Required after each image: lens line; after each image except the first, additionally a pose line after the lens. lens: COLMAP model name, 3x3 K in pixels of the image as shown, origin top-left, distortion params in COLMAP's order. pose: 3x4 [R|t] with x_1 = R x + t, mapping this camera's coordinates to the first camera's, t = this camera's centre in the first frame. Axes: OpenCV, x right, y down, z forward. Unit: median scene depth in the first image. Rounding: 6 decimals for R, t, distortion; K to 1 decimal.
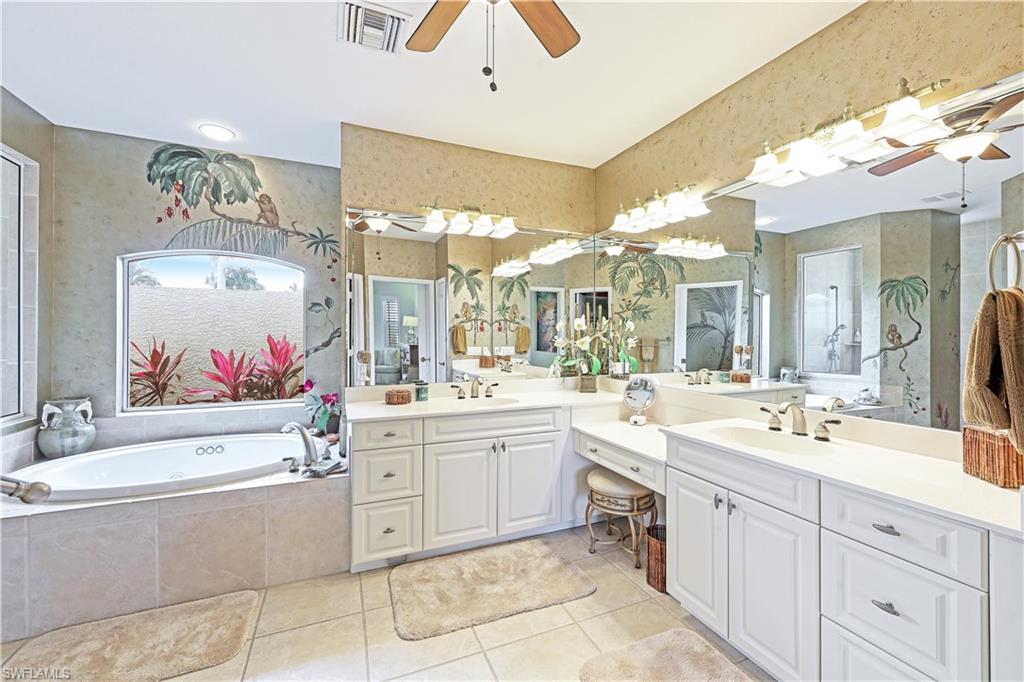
lens RADIAL K [[414.9, 0, 515.3], [0, 414.9, 335.7], [0, 0, 1]] dist [-0.000444, 0.000356]
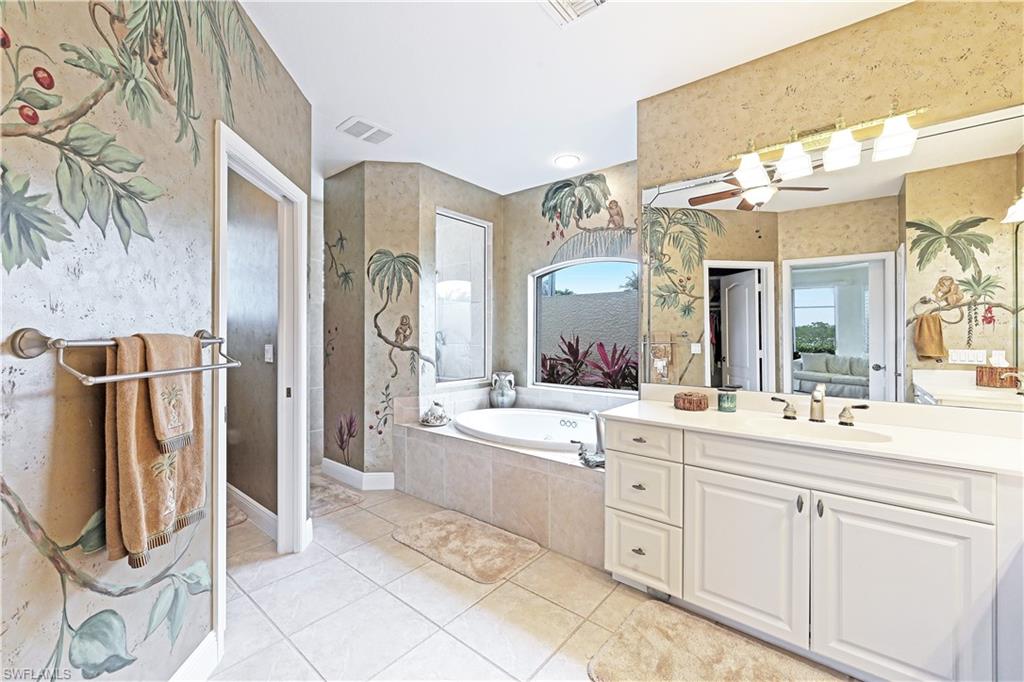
lens RADIAL K [[414.9, 0, 513.4], [0, 414.9, 336.7], [0, 0, 1]] dist [-0.000444, 0.000356]
pose [[0.451825, 0.002687, -0.892102, 0.277342], [-0.004194, 0.999991, 0.000888, 0.019404], [0.892097, 0.003340, 0.451832, 0.302400]]
